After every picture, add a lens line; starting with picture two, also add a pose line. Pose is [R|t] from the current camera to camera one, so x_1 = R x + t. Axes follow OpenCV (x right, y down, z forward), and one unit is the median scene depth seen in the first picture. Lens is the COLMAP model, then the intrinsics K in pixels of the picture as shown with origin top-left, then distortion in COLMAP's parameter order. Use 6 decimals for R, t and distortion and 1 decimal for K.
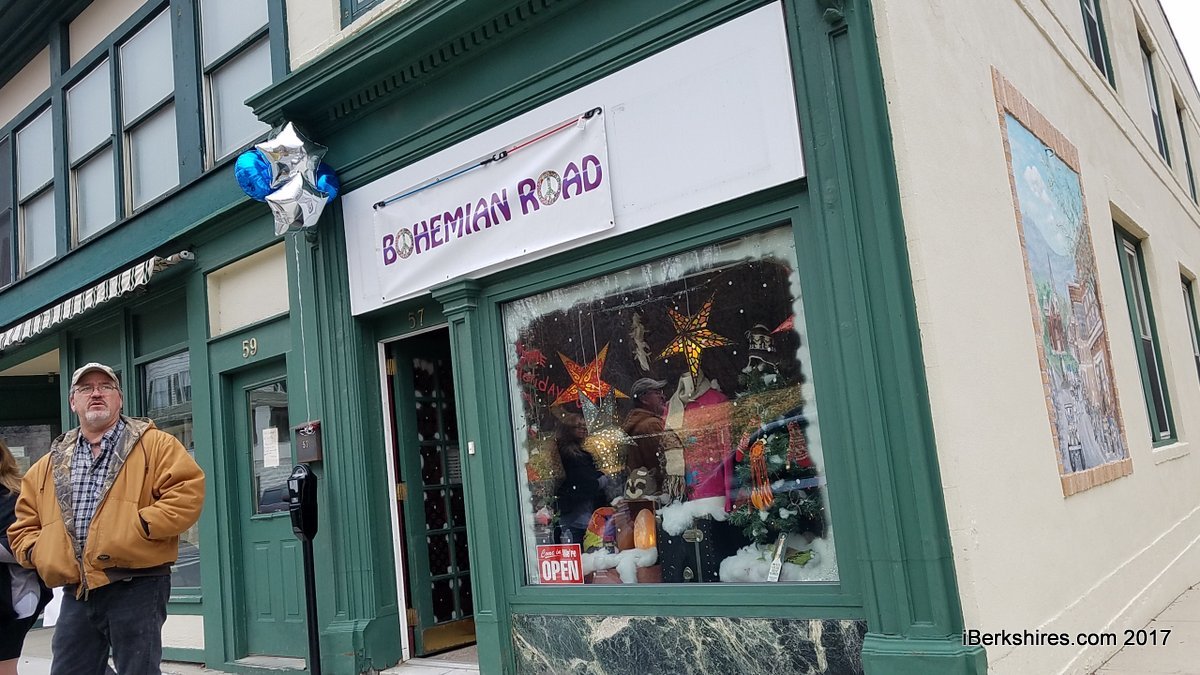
lens RADIAL K [[915.0, 0, 600.3], [0, 915.0, 372.5], [0, 0, 1]] dist [0.002955, 0.000487]
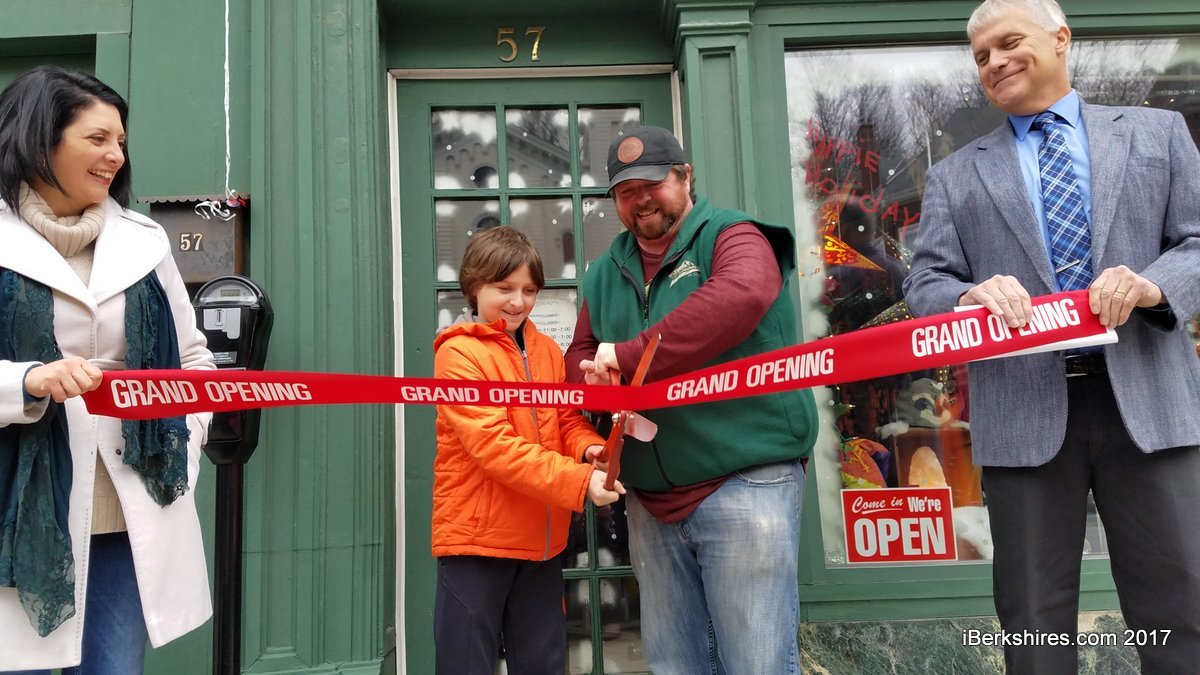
lens RADIAL K [[909.3, 0, 580.0], [0, 909.3, 335.5], [0, 0, 1]] dist [0.077035, -0.001991]
pose [[0.769234, 0.157750, 0.619188, -0.534973], [-0.115022, 0.987402, -0.108664, 0.176747], [-0.628529, 0.012368, 0.777688, 0.682364]]
